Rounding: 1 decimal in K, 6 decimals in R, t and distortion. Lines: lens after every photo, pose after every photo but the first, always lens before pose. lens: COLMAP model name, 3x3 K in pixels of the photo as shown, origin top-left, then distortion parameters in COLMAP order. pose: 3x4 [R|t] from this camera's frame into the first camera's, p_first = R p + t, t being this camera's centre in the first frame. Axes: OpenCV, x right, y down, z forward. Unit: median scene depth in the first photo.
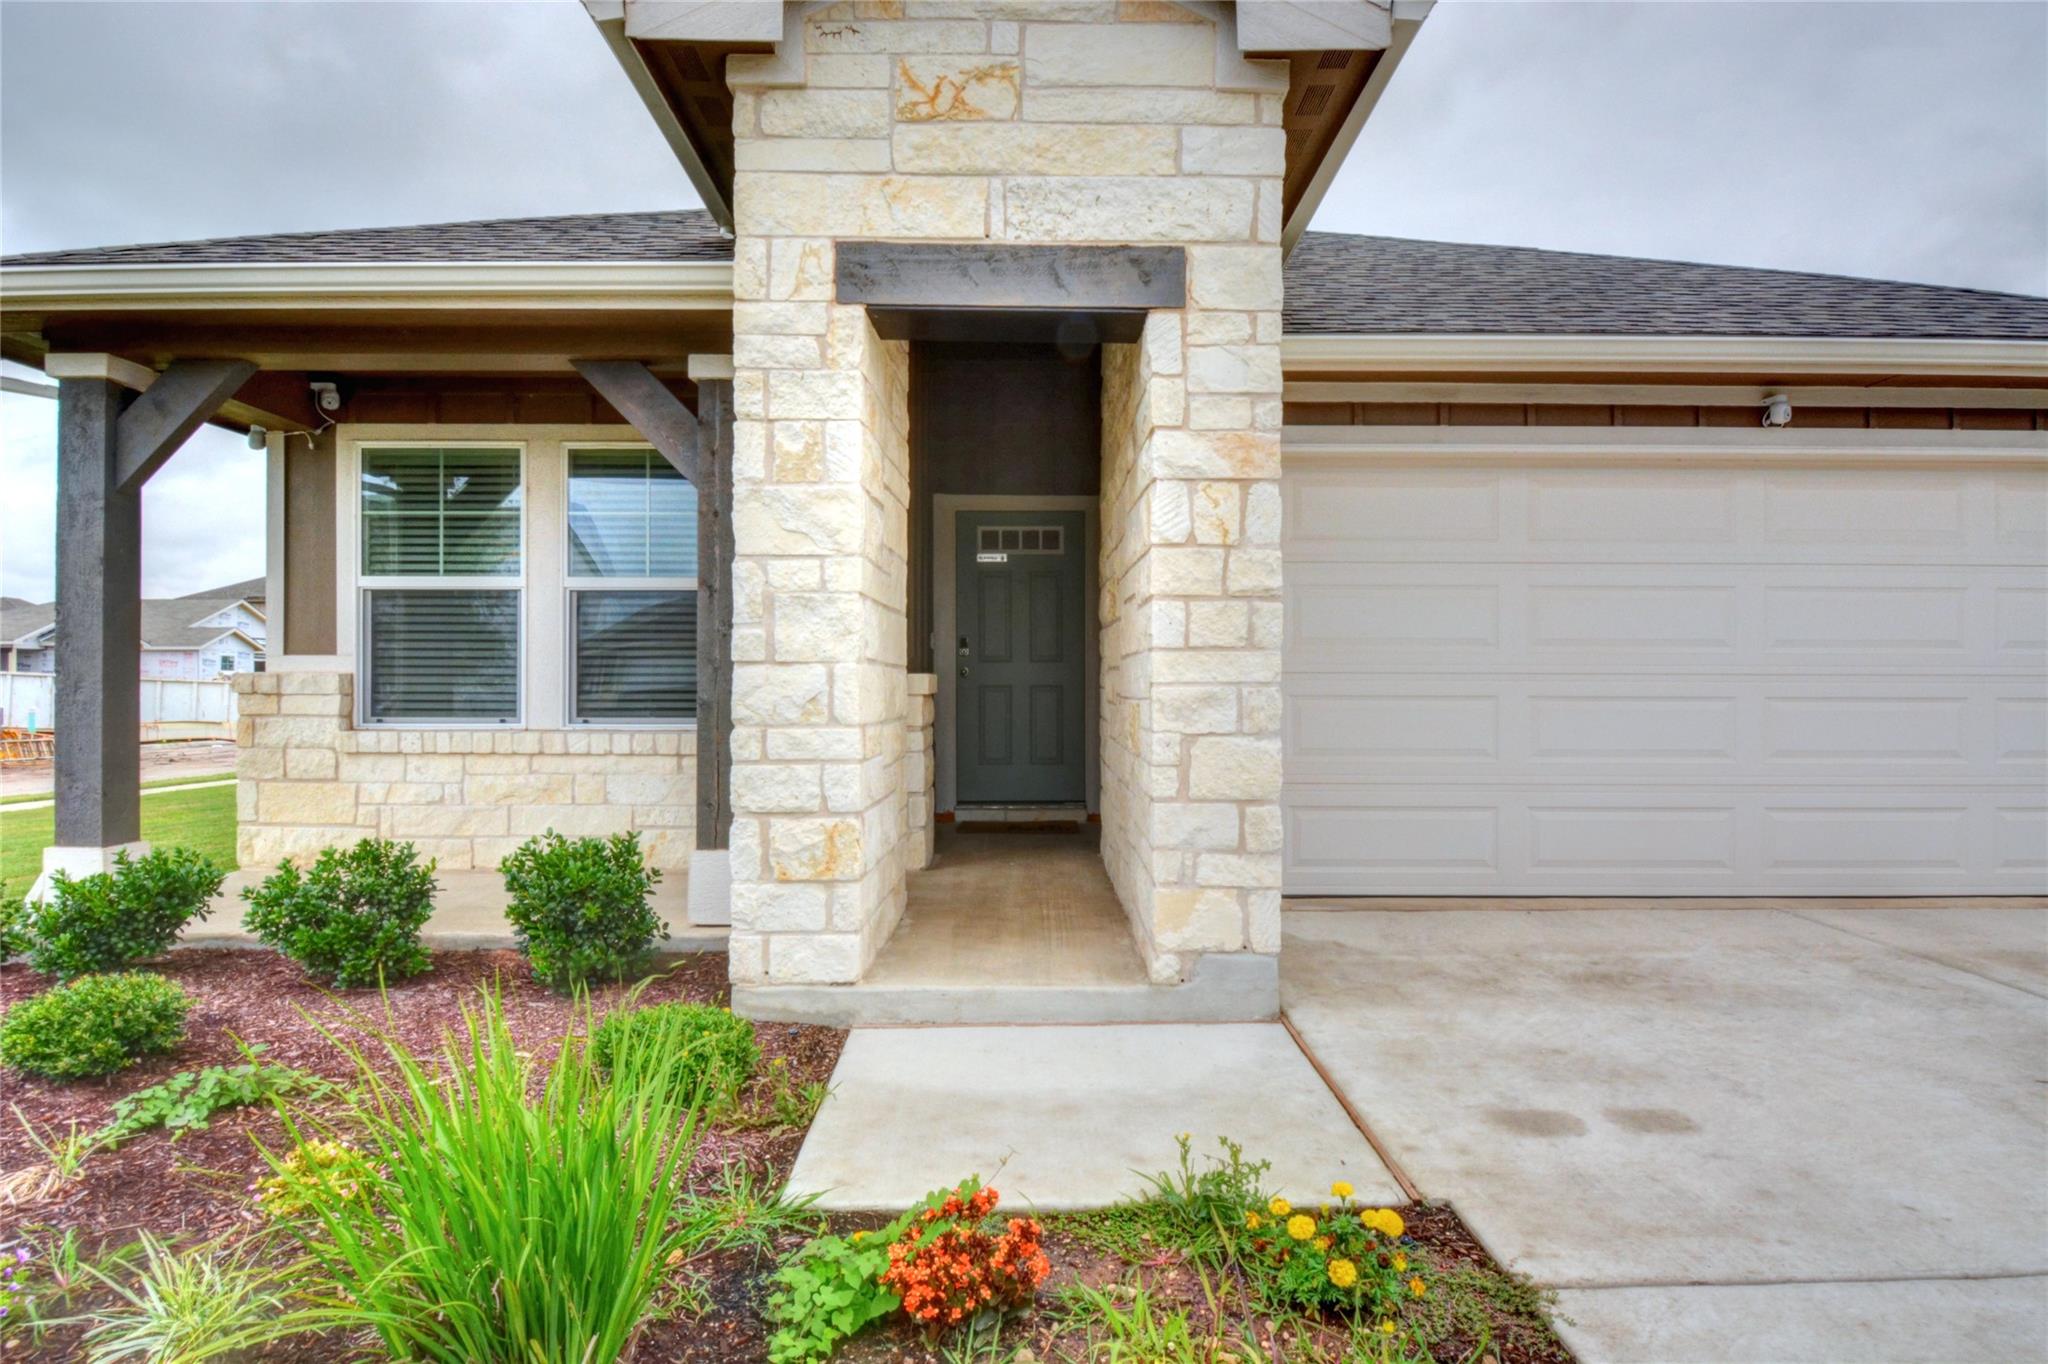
lens RADIAL K [[1107.2, 0, 1027.5], [0, 1107.2, 681.0], [0, 0, 1]] dist [-0.011244, -0.002533]
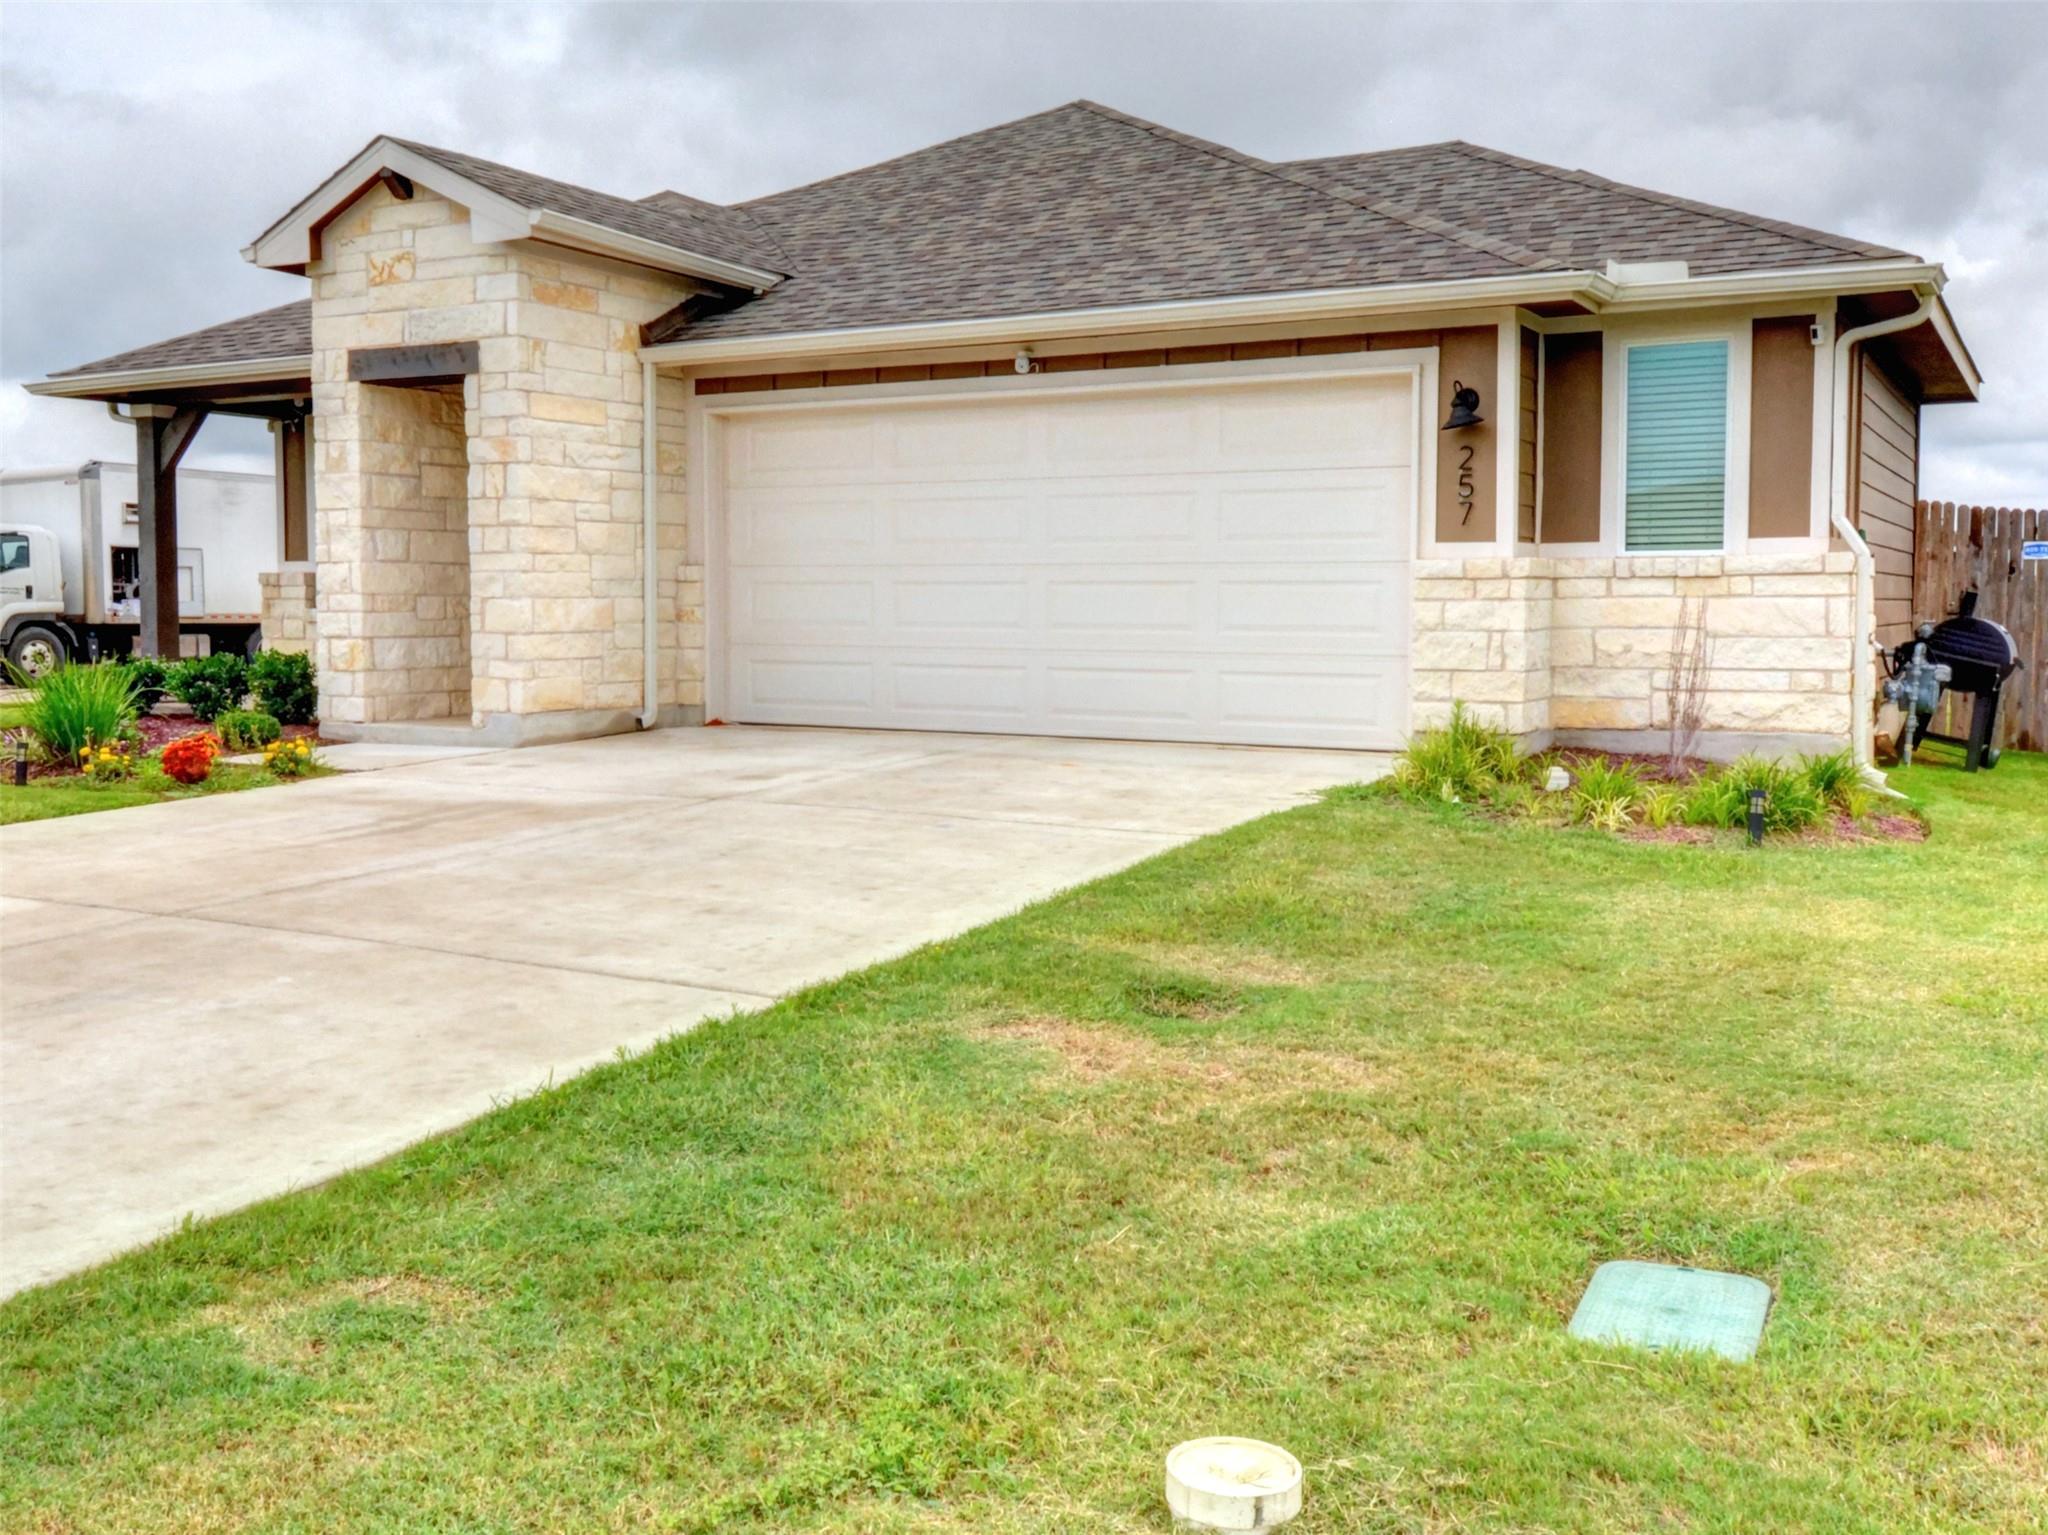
lens RADIAL K [[1899.5, 0, 1013.8], [0, 1899.5, 674.5], [0, 0, 1]] dist [0.019728, 0.000000]
pose [[0.868251, 0.018398, -0.495784, 2.555195], [0.001775, 0.999191, 0.040186, 0.050265], [0.496122, -0.035772, 0.867516, -1.390632]]
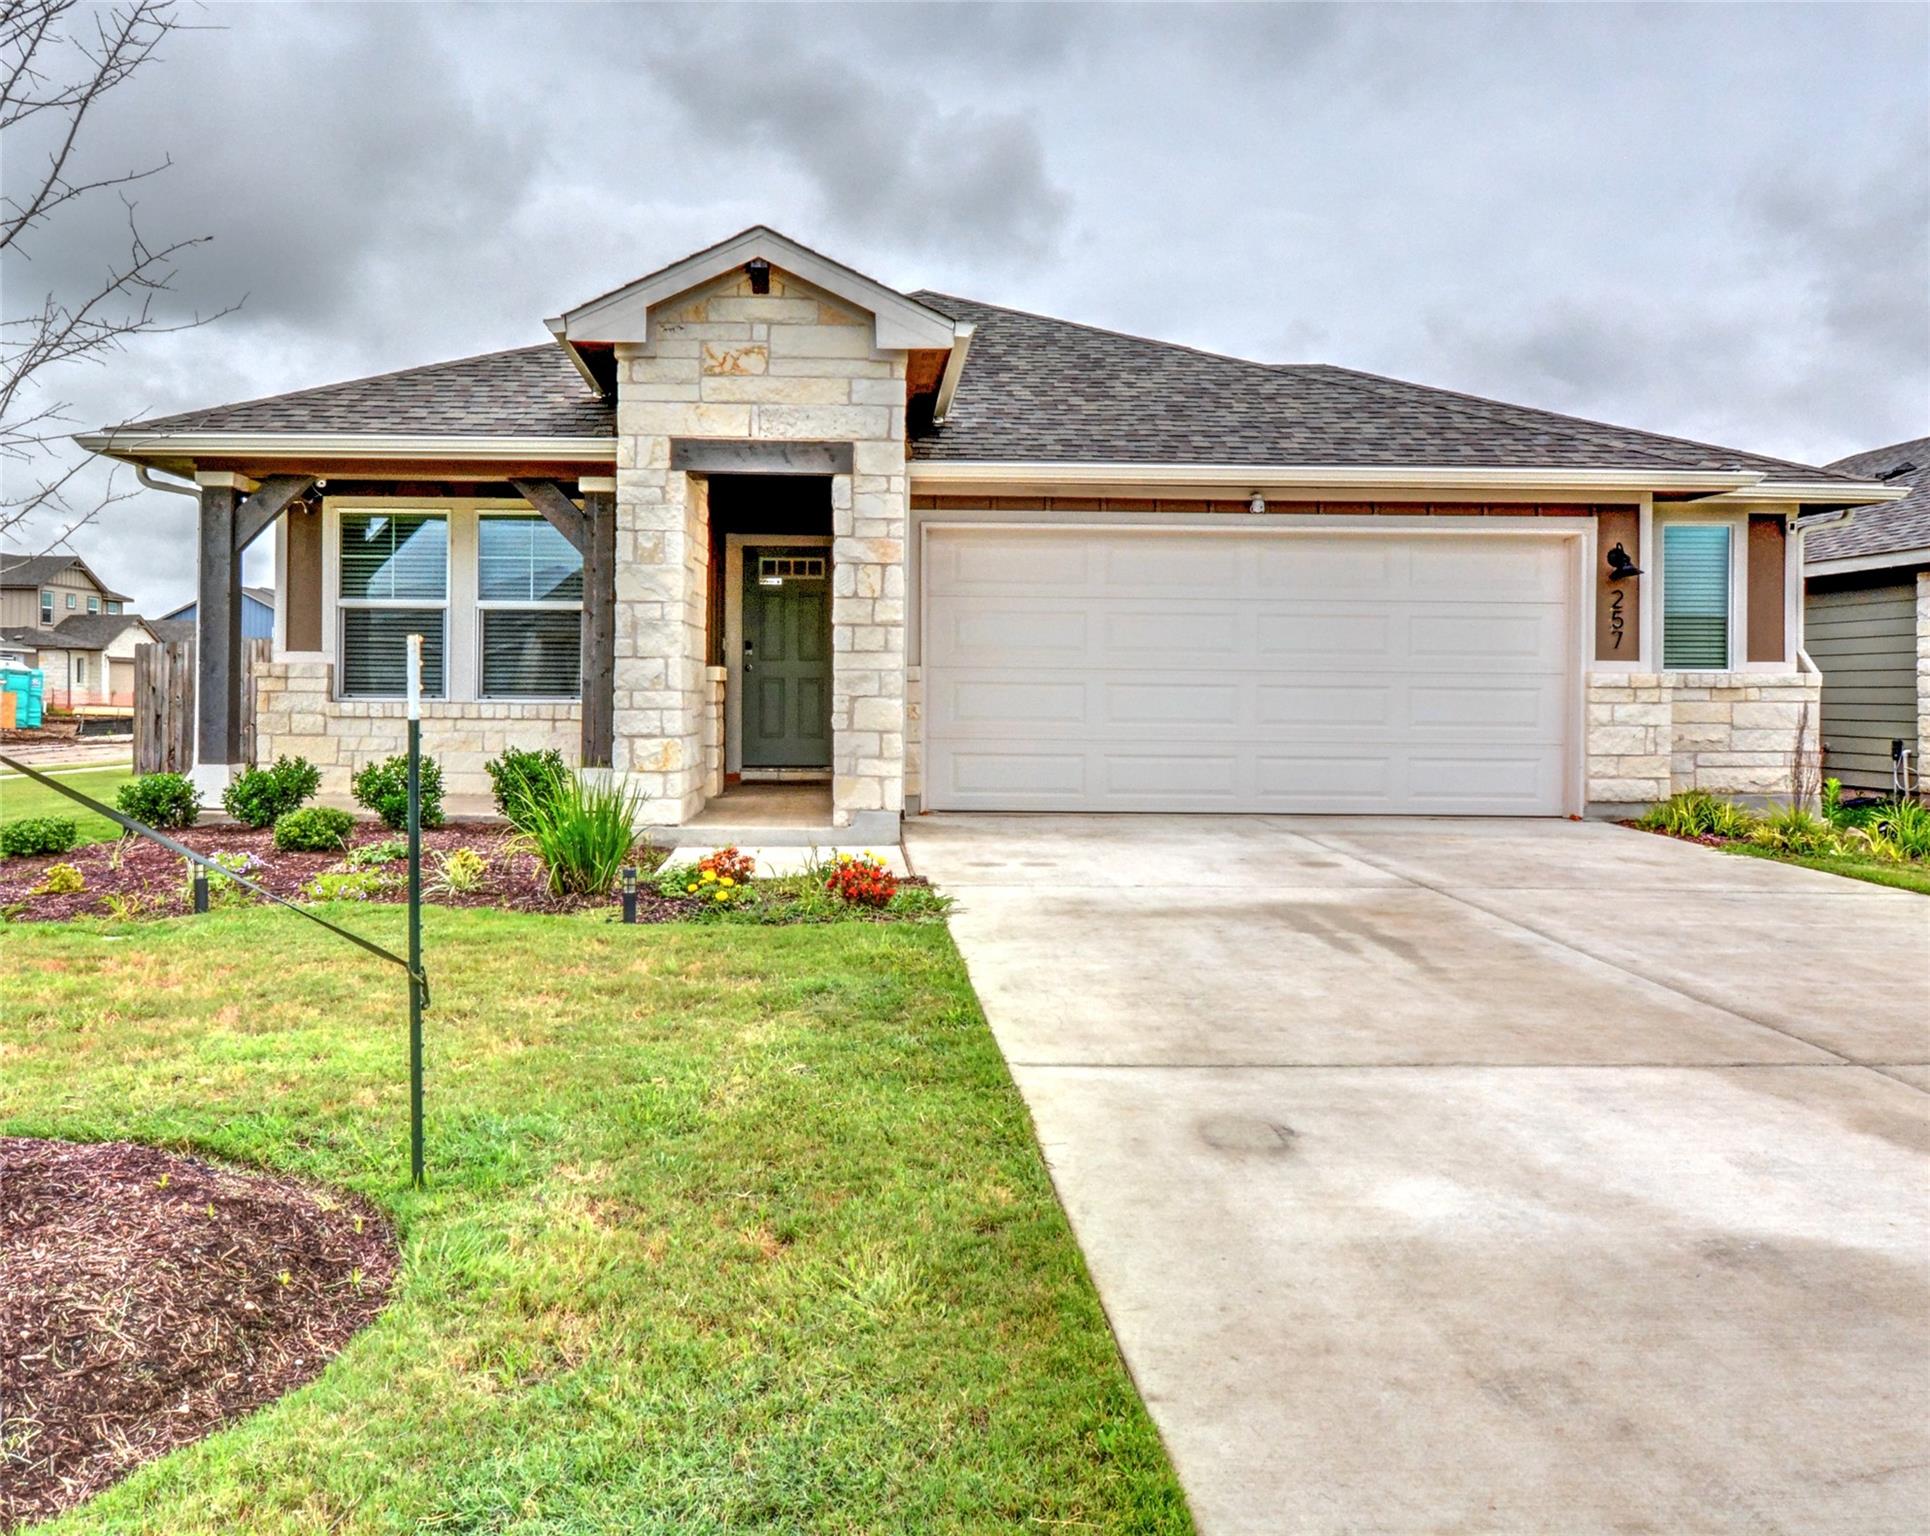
lens RADIAL K [[1387.3, 0, 868.8], [0, 1387.3, 681.8], [0, 0, 1]] dist [0.003467, 0.002062]
pose [[0.999920, 0.006776, 0.010654, 0.145956], [-0.006718, 0.999963, -0.005408, 0.035824], [-0.010690, 0.005336, 0.999929, -1.396691]]
